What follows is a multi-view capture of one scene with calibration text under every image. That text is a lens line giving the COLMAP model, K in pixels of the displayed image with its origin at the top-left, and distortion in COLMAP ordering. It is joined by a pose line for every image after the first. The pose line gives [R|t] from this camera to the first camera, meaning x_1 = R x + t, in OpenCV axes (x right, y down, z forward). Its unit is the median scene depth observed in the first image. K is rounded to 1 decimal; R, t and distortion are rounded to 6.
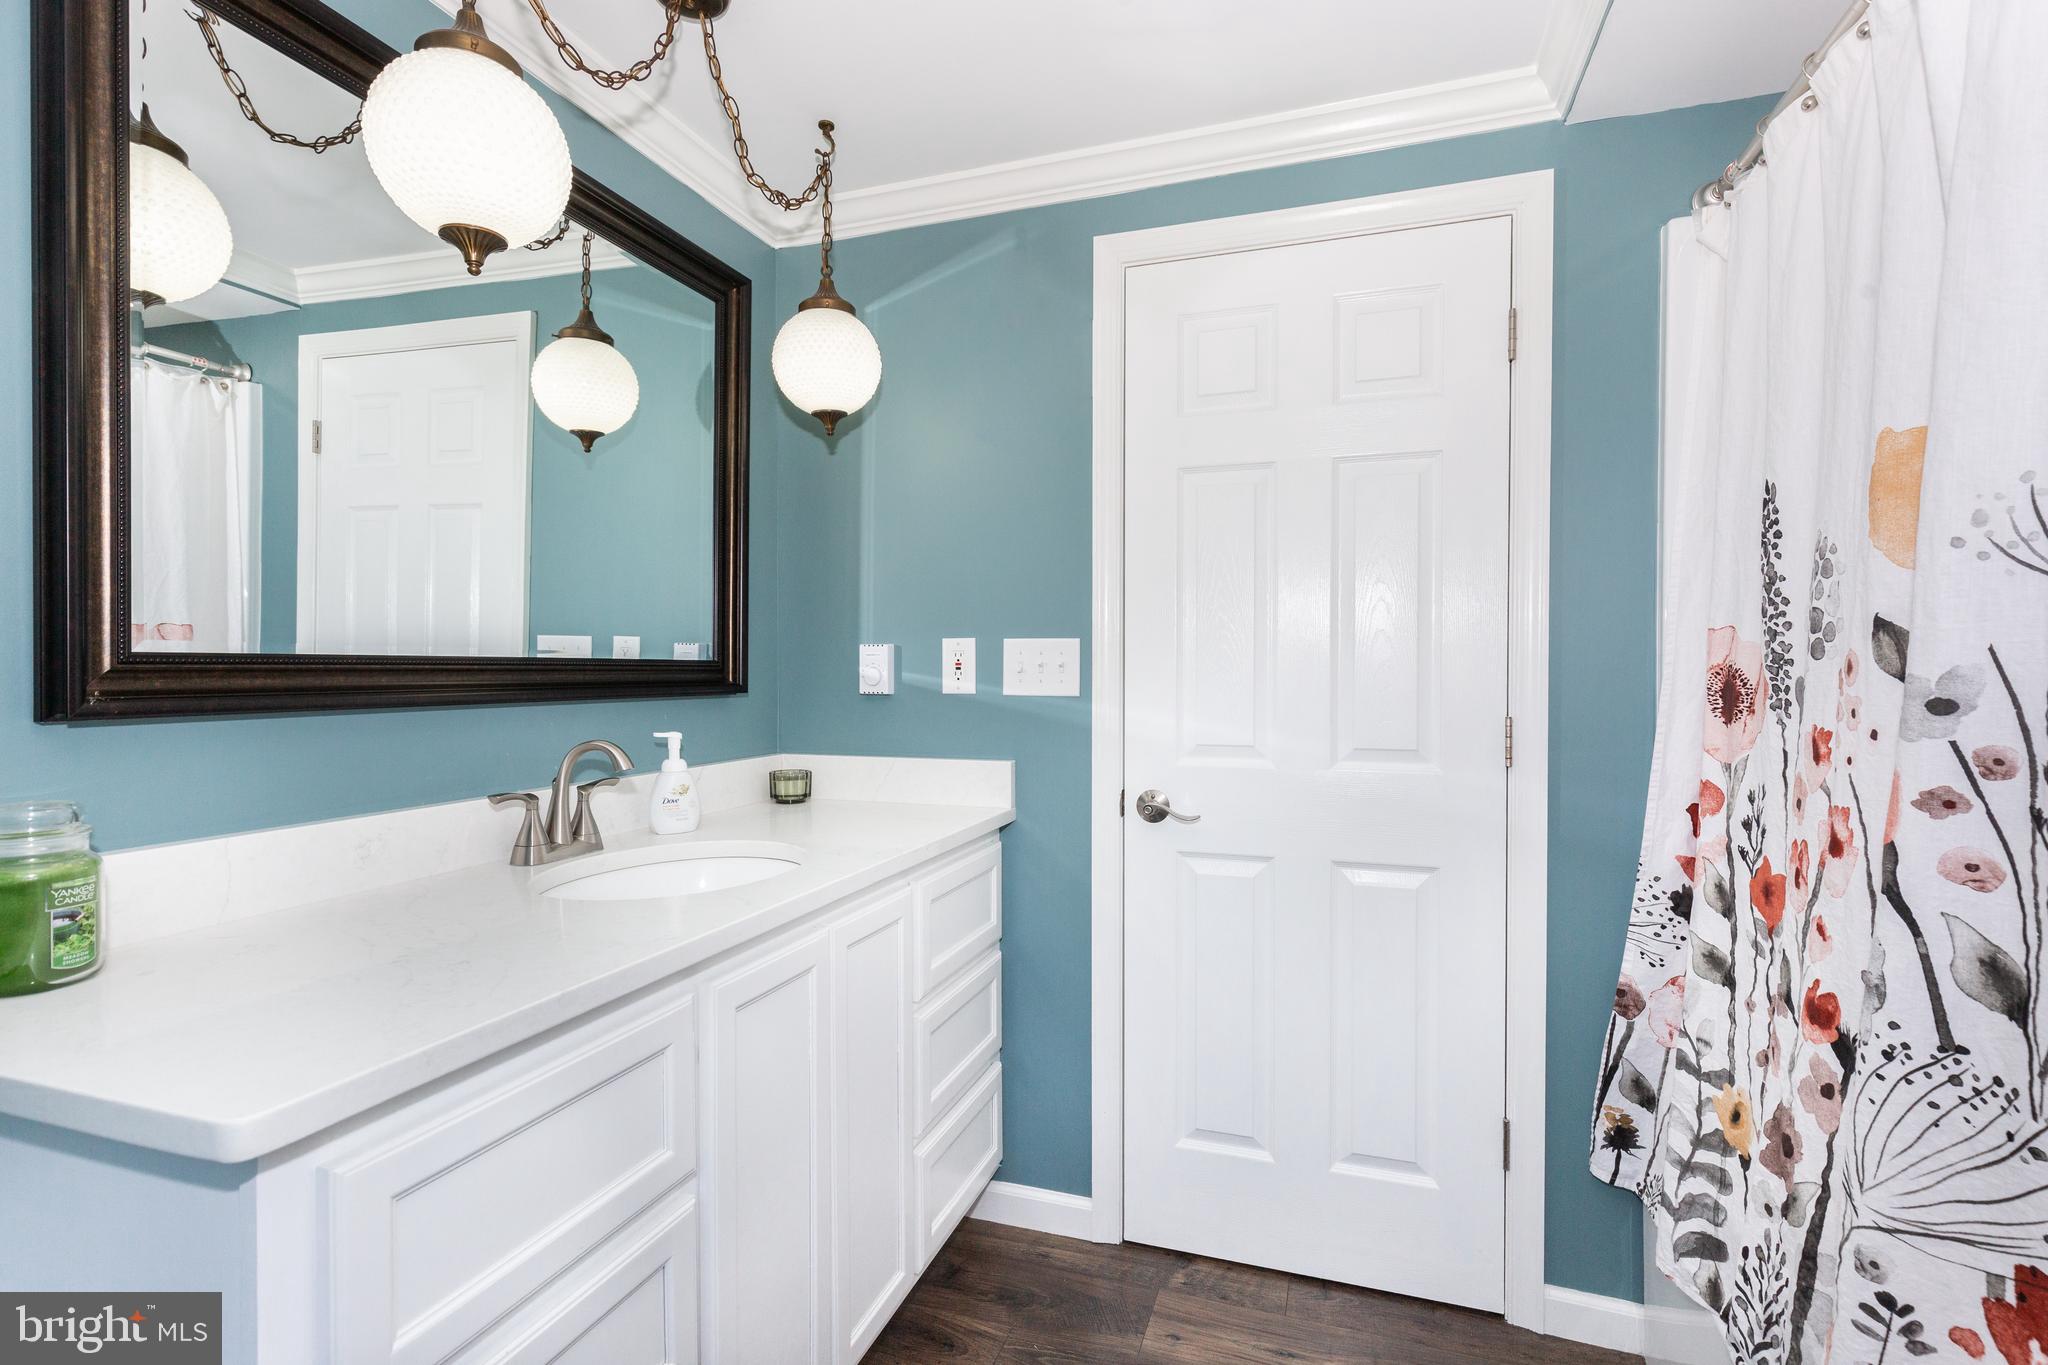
lens RADIAL K [[938.2, 0, 1013.4], [0, 938.2, 693.5], [0, 0, 1]] dist [0.002162, 0.000335]
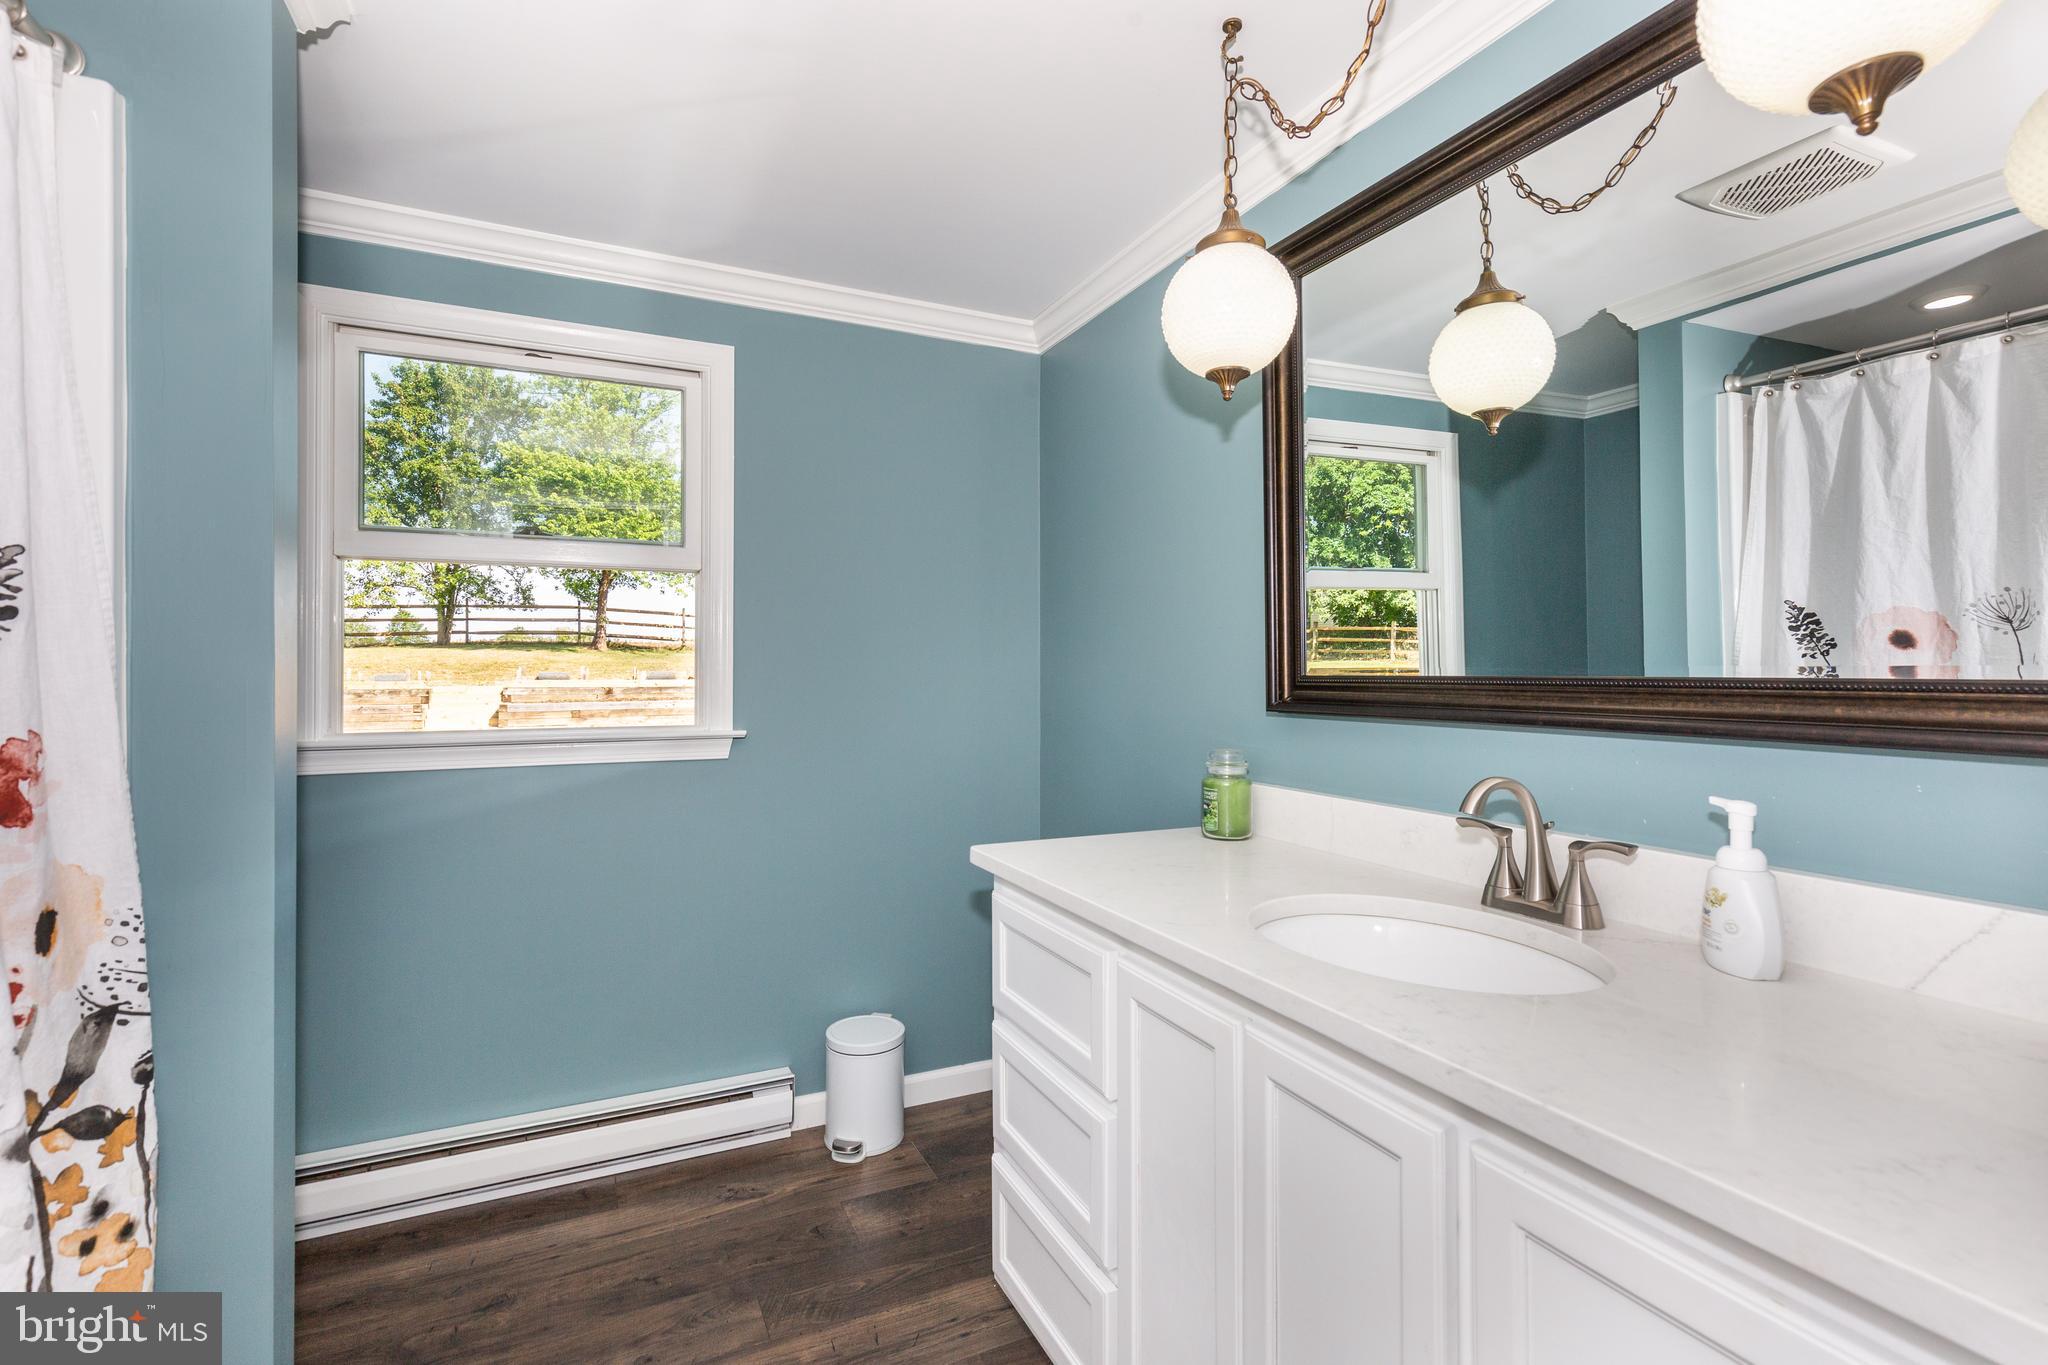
lens RADIAL K [[938.2, 0, 1013.4], [0, 938.2, 693.5], [0, 0, 1]] dist [0.002162, 0.000335]
pose [[-0.723067, -0.003978, -0.690766, 0.449653], [-0.036509, 0.998806, 0.032464, -0.034526], [0.689812, 0.048692, -0.722349, 1.335897]]
